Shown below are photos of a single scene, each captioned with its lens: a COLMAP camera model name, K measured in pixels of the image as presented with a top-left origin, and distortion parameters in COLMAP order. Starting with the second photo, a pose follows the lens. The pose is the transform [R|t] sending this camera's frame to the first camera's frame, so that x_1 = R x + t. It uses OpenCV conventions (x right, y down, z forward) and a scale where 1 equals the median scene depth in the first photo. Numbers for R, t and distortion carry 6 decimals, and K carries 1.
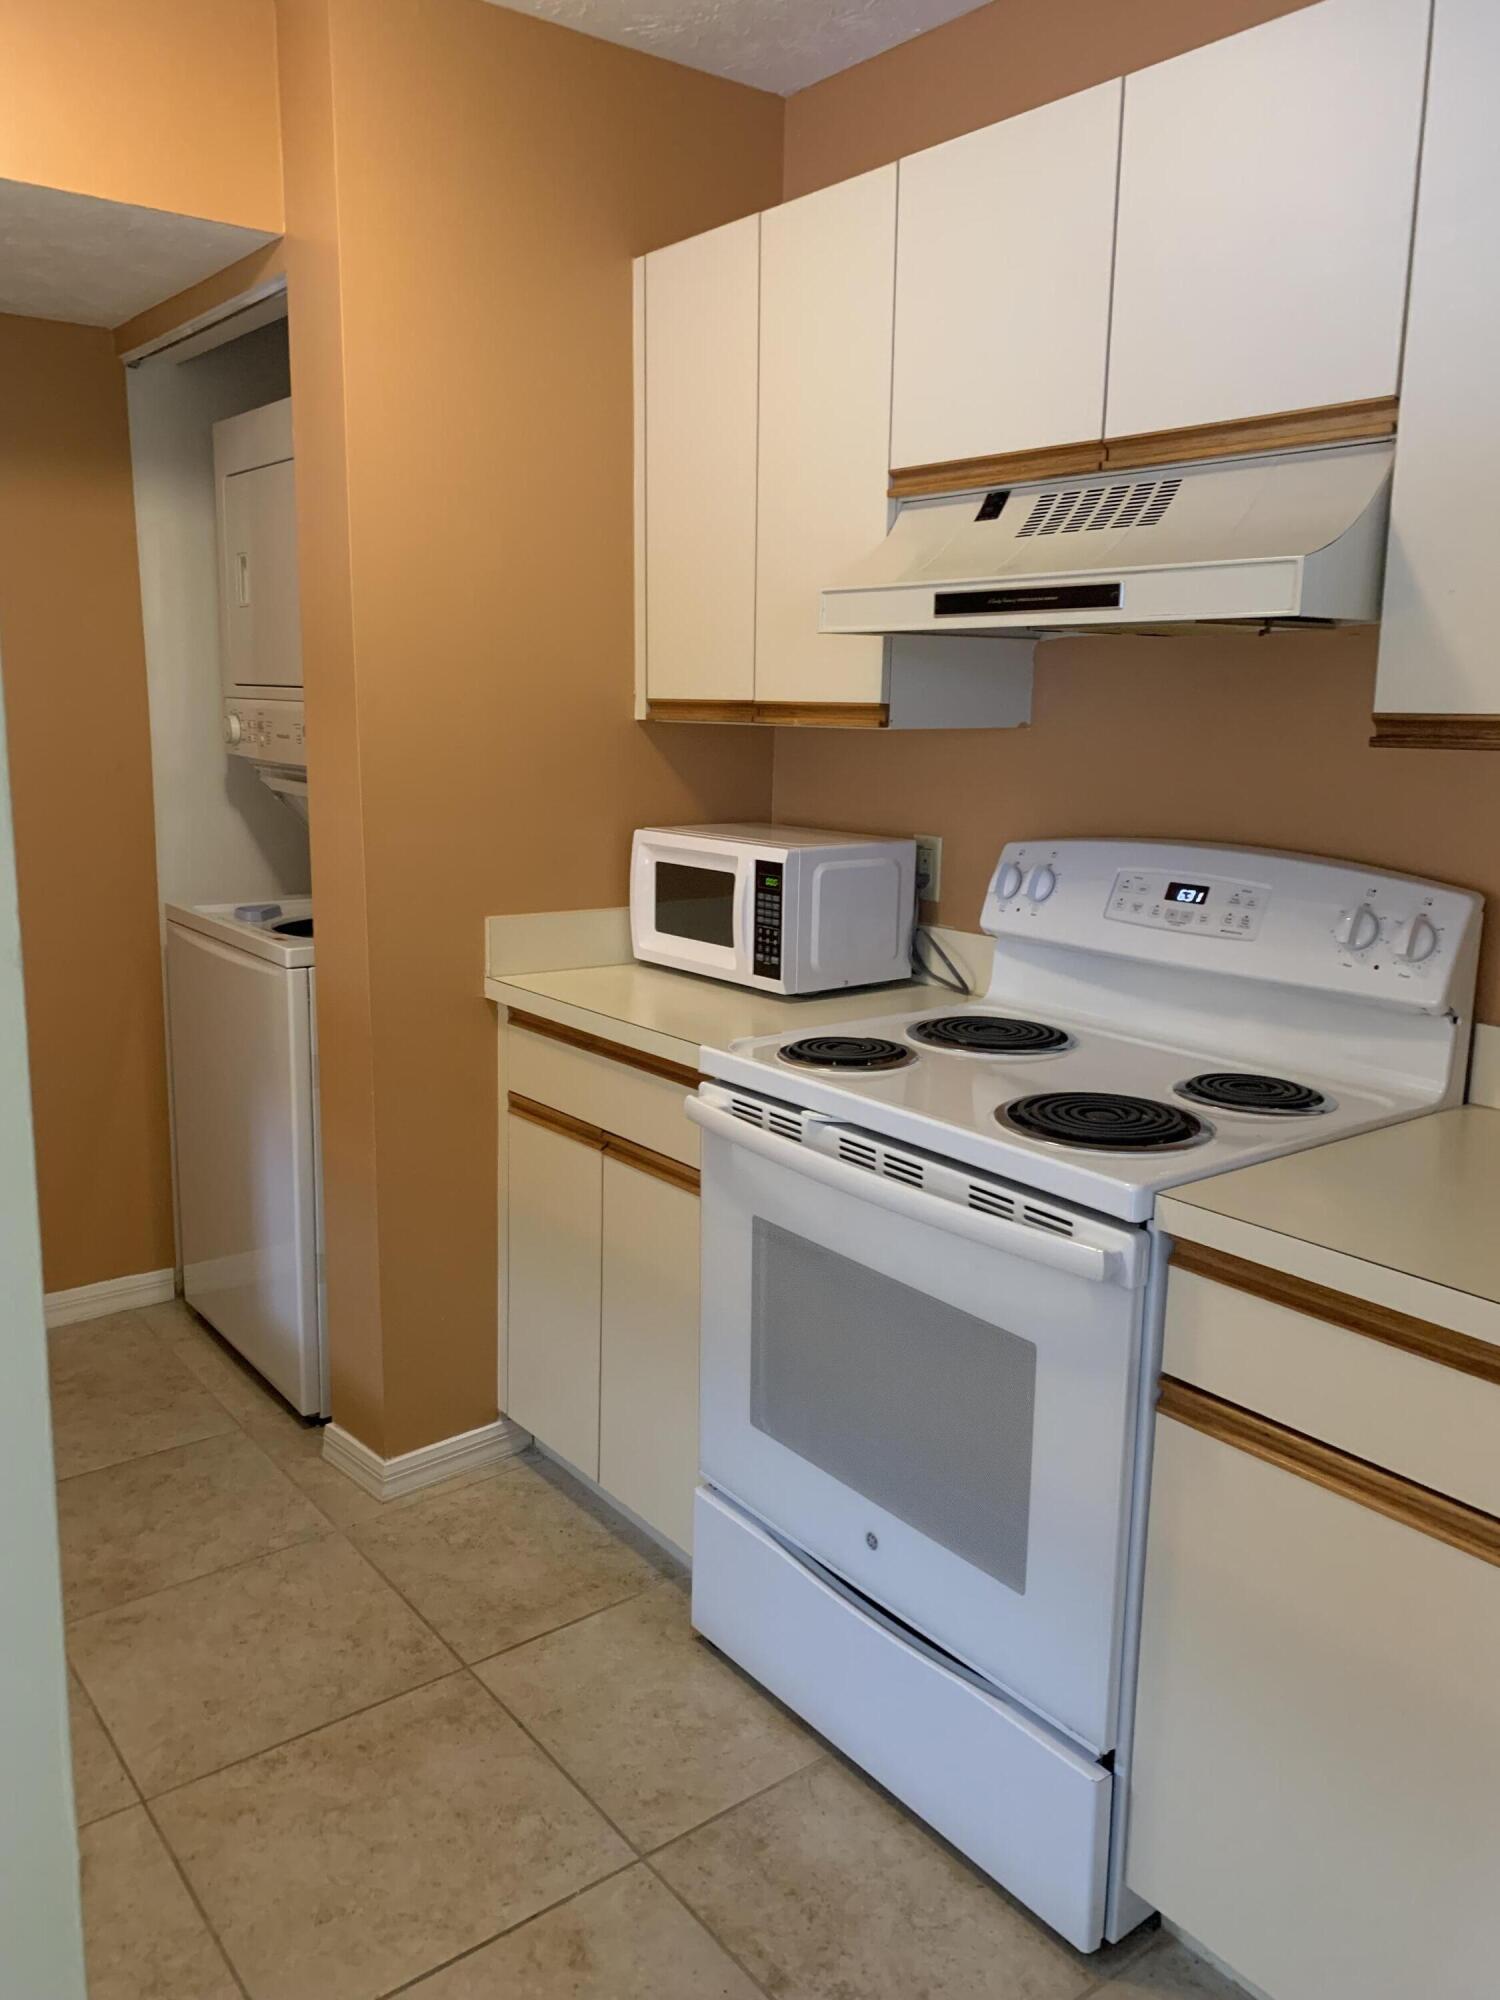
lens RADIAL K [[1528.8, 0, 750.0], [0, 1528.8, 1000.0], [0, 0, 1]] dist [-0.000227, -0.007912]
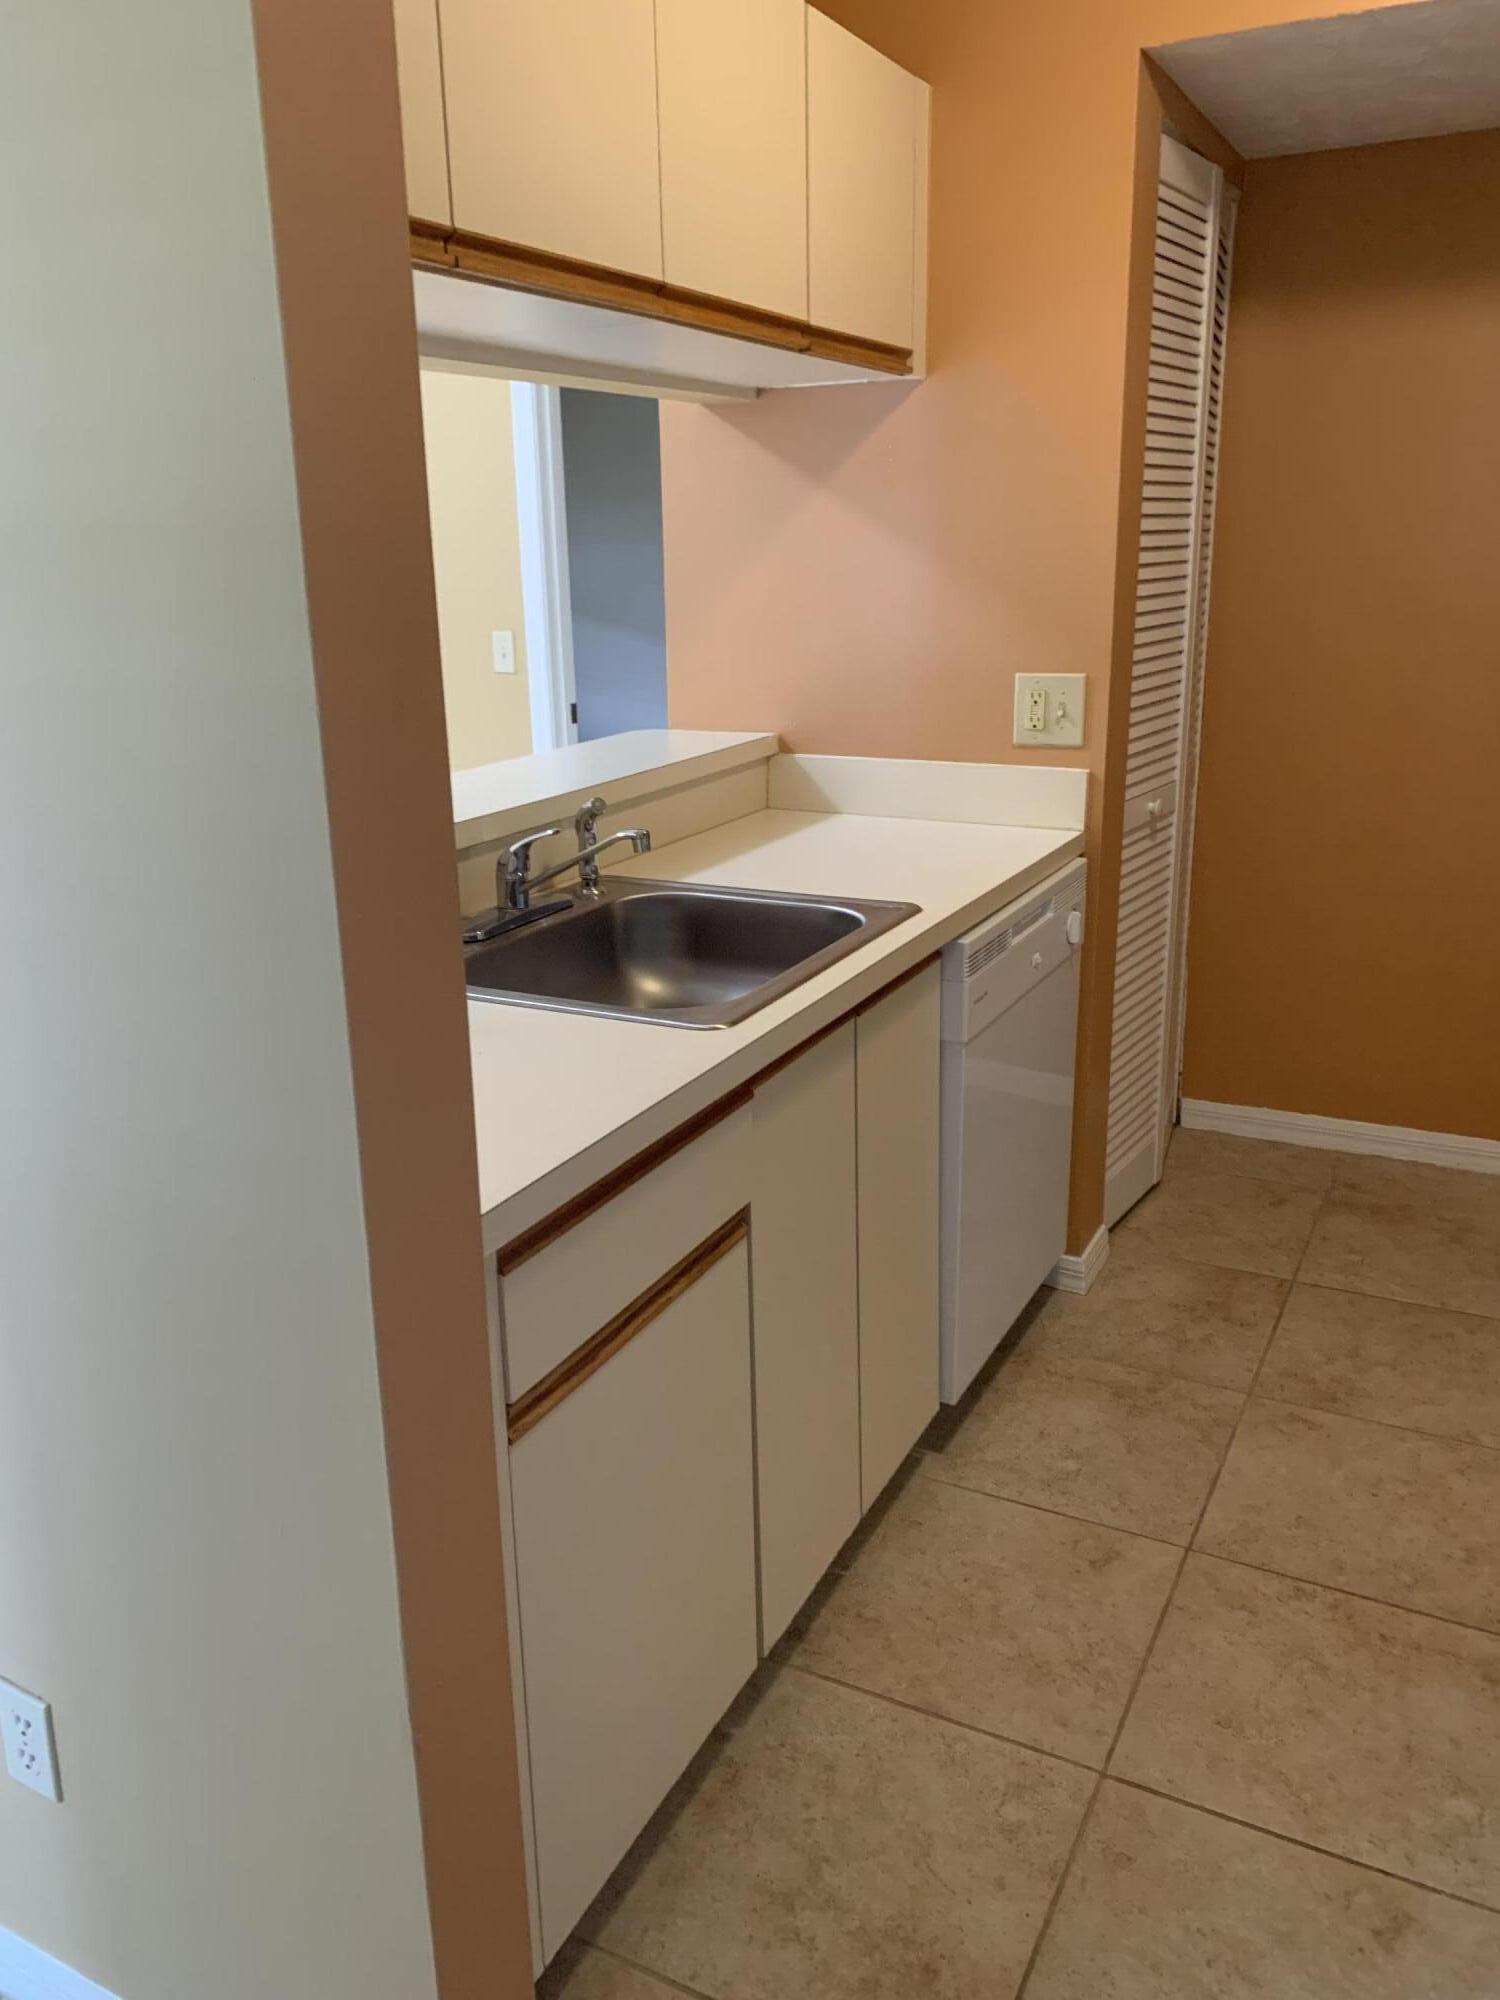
lens RADIAL K [[1528.8, 0, 750.0], [0, 1528.8, 1000.0], [0, 0, 1]] dist [-0.000227, -0.007912]
pose [[0.413102, 0.247170, -0.876501, 0.386169], [-0.157076, 0.967378, 0.198766, -0.042528], [0.897036, 0.055566, 0.438450, 0.210352]]
